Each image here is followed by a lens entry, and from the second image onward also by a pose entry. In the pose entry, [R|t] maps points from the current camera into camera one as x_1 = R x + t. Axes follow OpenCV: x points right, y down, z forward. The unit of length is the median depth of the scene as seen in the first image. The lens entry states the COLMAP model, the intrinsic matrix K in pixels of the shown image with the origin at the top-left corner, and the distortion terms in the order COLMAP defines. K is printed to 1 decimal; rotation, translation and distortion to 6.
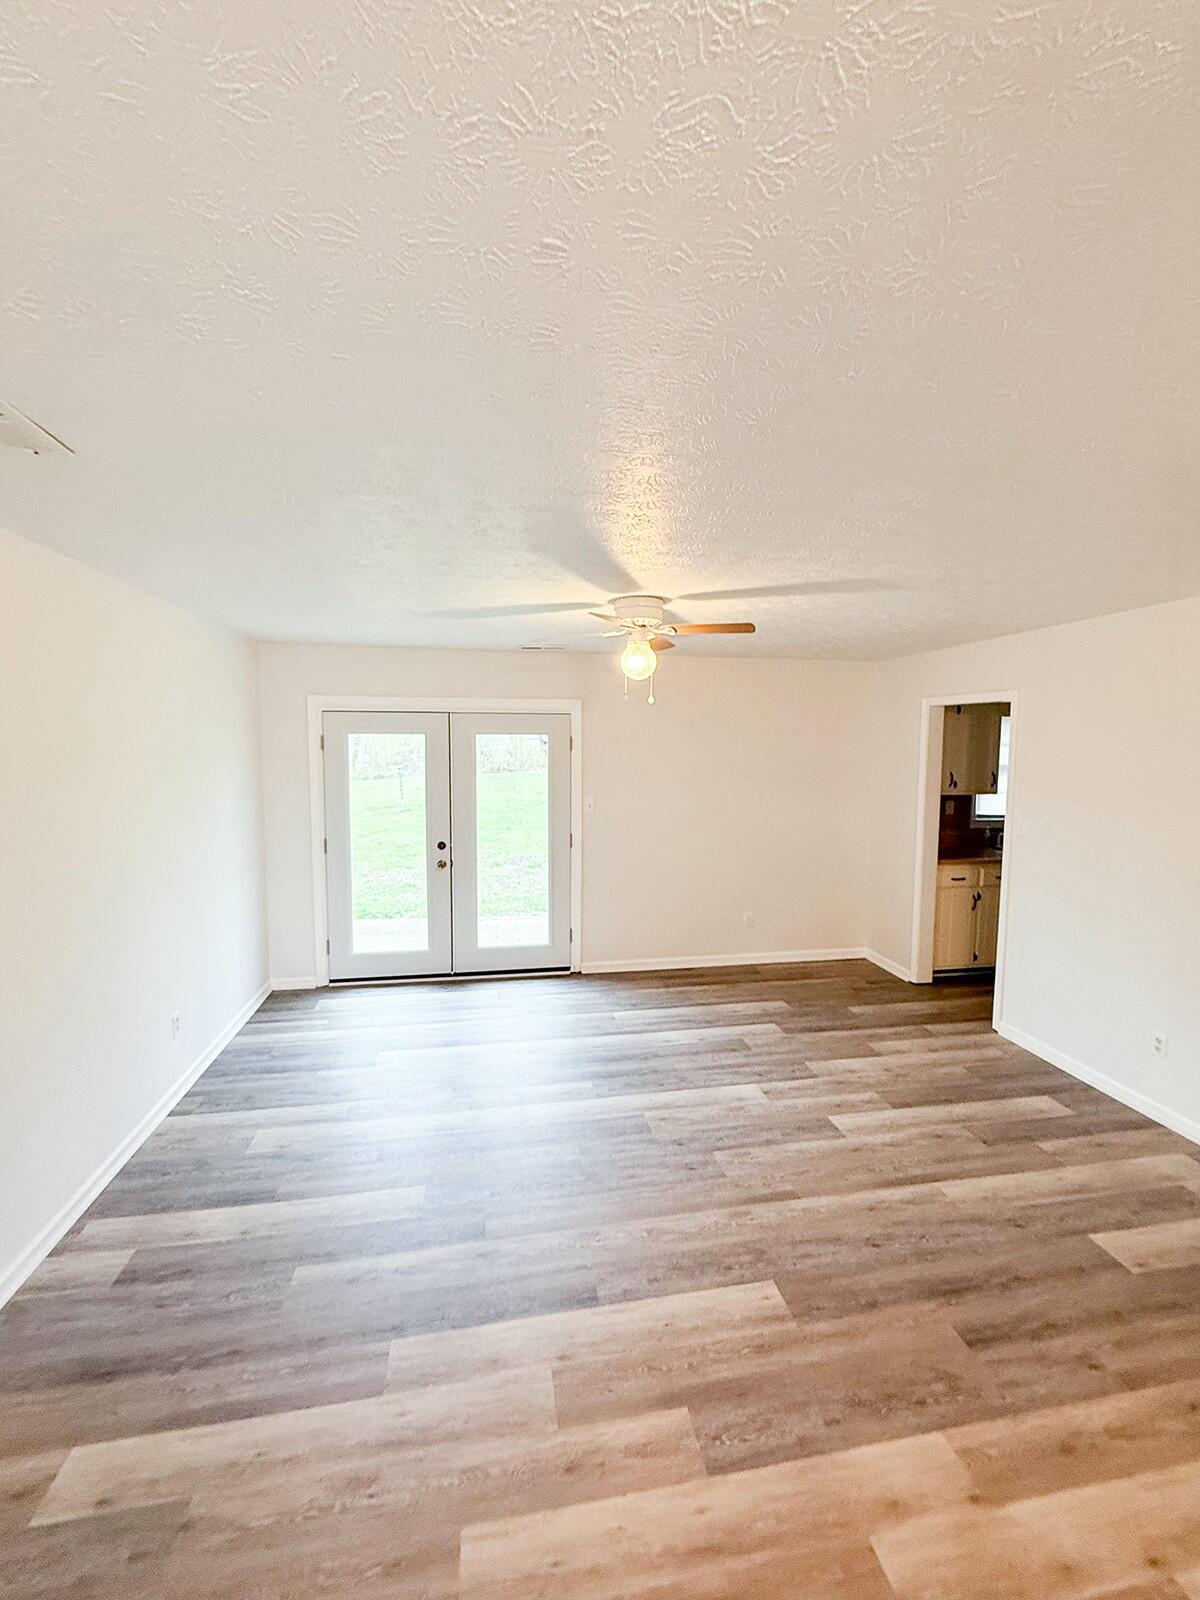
lens RADIAL K [[646.1, 0, 572.1], [0, 646.1, 802.5], [0, 0, 1]] dist [0.000232, 0.000309]
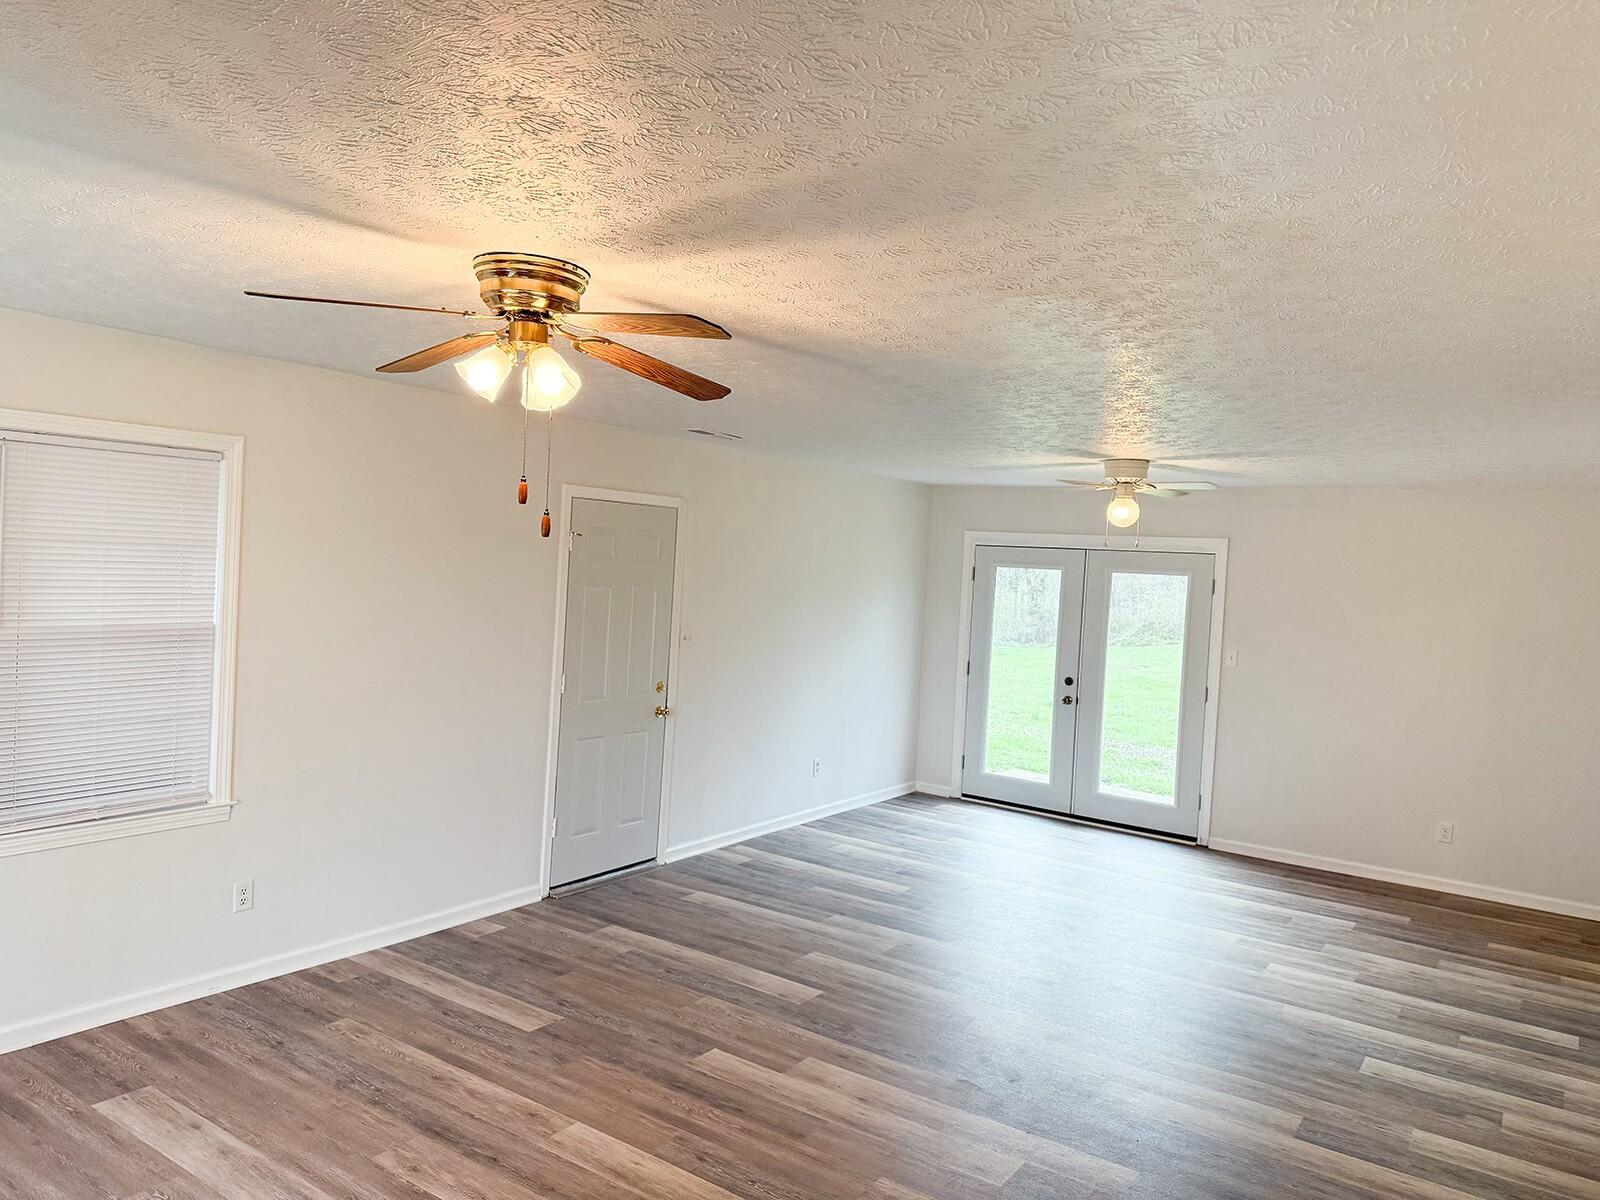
lens RADIAL K [[1128.2, 0, 801.8], [0, 1128.2, 598.2], [0, 0, 1]] dist [-0.001408, -0.002770]
pose [[0.706854, 0.057736, -0.704999, 0.866413], [-0.117277, 0.992435, -0.036311, 0.060981], [0.697570, 0.108347, 0.708278, -0.642379]]
